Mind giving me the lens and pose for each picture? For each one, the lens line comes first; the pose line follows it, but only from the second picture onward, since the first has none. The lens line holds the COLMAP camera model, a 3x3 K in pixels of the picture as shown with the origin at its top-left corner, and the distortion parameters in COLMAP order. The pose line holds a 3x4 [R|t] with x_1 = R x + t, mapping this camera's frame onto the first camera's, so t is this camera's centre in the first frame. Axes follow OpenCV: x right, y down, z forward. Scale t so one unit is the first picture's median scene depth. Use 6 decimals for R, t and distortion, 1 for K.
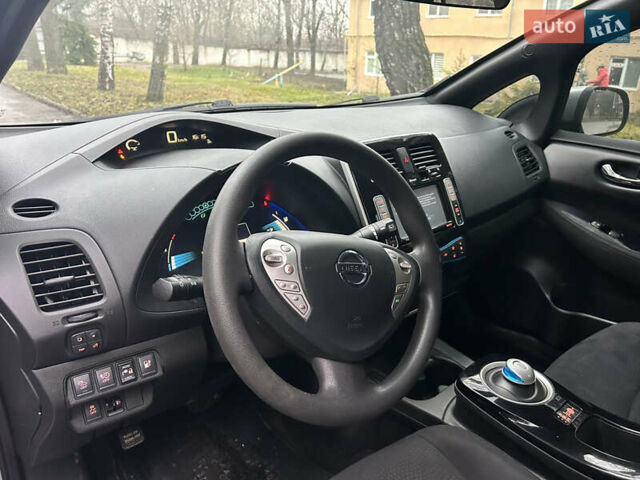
lens RADIAL K [[483.8, 0, 320.0], [0, 483.8, 240.0], [0, 0, 1]] dist [0.030569, -0.003580]
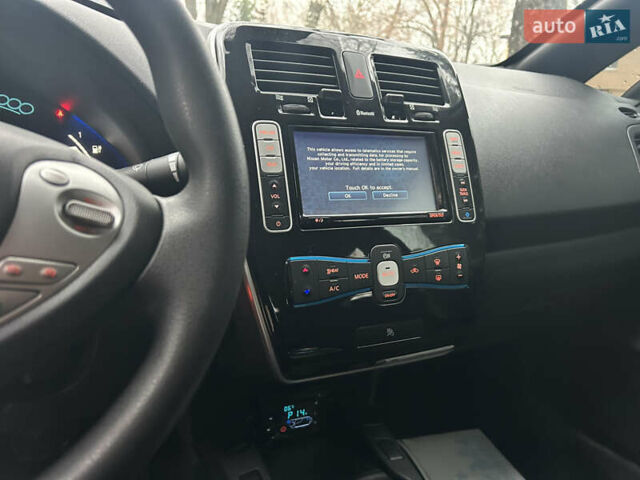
lens RADIAL K [[483.8, 0, 320.0], [0, 483.8, 240.0], [0, 0, 1]] dist [0.030569, -0.003580]
pose [[0.956960, 0.136045, -0.256358, 0.420237], [-0.157540, 0.985360, -0.065167, 0.068627], [0.243739, 0.102749, 0.964383, 0.725776]]
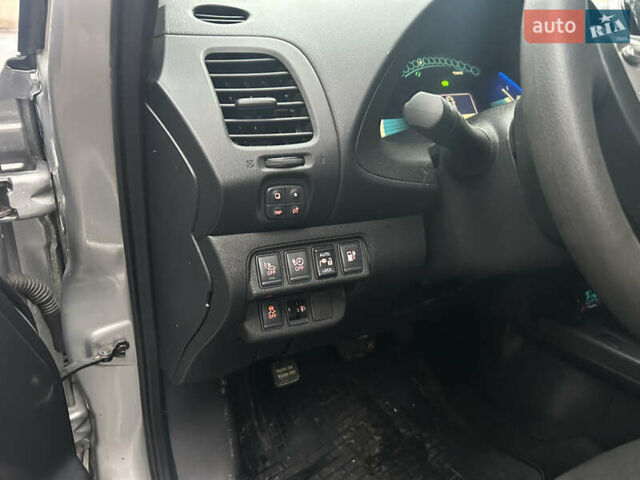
lens RADIAL K [[483.8, 0, 320.0], [0, 483.8, 240.0], [0, 0, 1]] dist [0.030569, -0.003580]
pose [[0.980144, 0.078343, -0.182153, -0.277816], [-0.074402, 0.996824, 0.028379, 0.218618], [0.183798, -0.014263, 0.982861, 0.316400]]
